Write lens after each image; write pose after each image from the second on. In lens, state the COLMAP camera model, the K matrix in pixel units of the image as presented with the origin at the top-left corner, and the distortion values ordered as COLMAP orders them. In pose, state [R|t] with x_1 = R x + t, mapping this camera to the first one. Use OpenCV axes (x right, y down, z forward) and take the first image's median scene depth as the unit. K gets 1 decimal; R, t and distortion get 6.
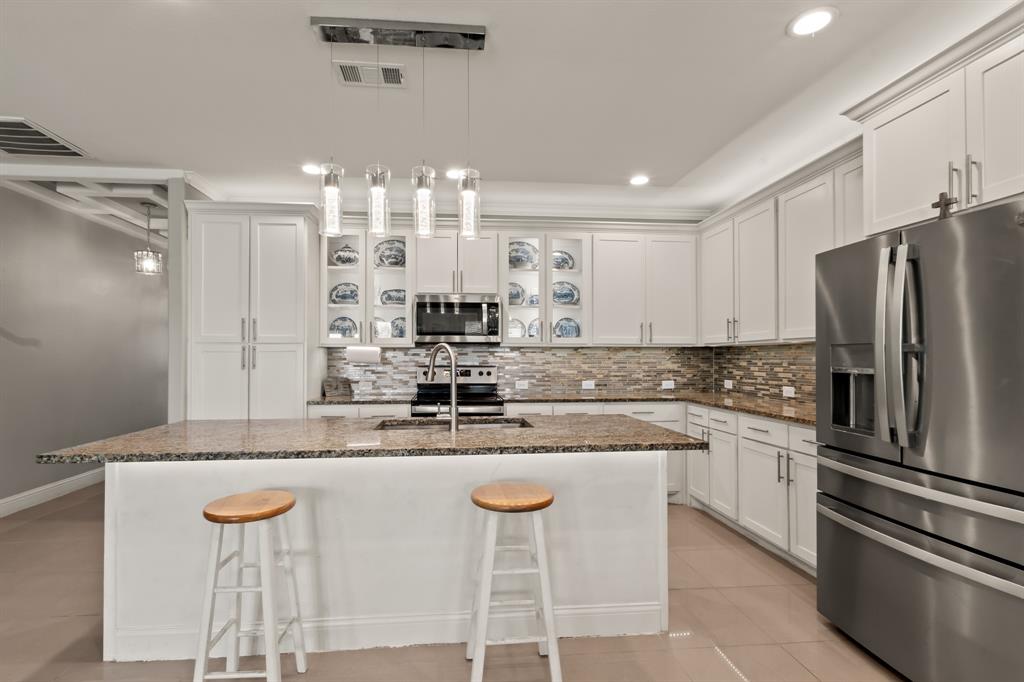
lens RADIAL K [[471.4, 0, 490.8], [0, 471.4, 351.5], [0, 0, 1]] dist [0.000649, -0.000429]
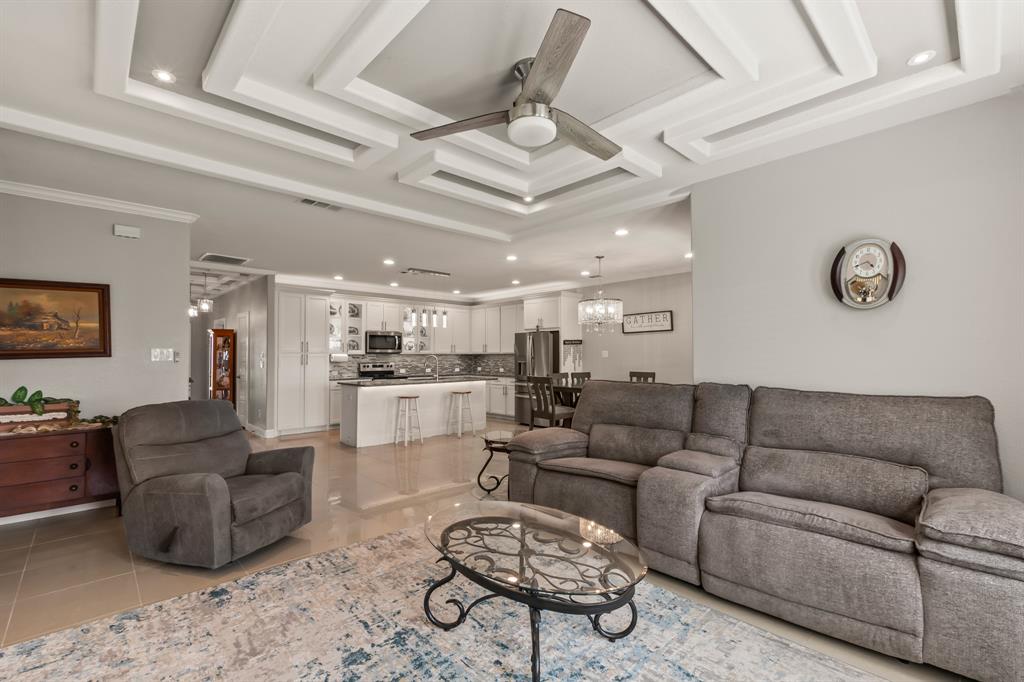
lens RADIAL K [[453.3, 0, 512.0], [0, 453.3, 341.0], [0, 0, 1]] dist [0.001863, 0.000054]
pose [[0.779726, 0.019093, 0.625830, -1.006170], [-0.005468, 0.999704, -0.023686, -0.027203], [-0.626097, 0.015047, 0.779600, -1.150797]]
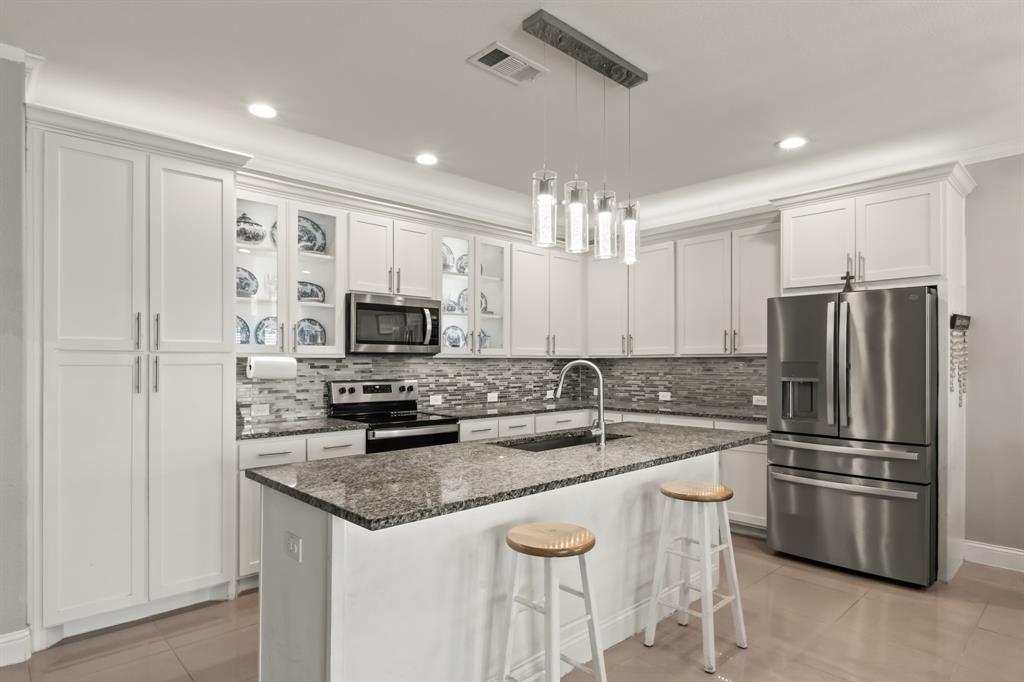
lens RADIAL K [[569.4, 0, 509.5], [0, 569.4, 360.6], [0, 0, 1]] dist [-0.003277, -0.000515]
pose [[0.783666, 0.001572, 0.621181, -0.567177], [-0.006366, 0.999965, 0.005500, -0.012628], [-0.621150, -0.008264, 0.783648, 0.078816]]
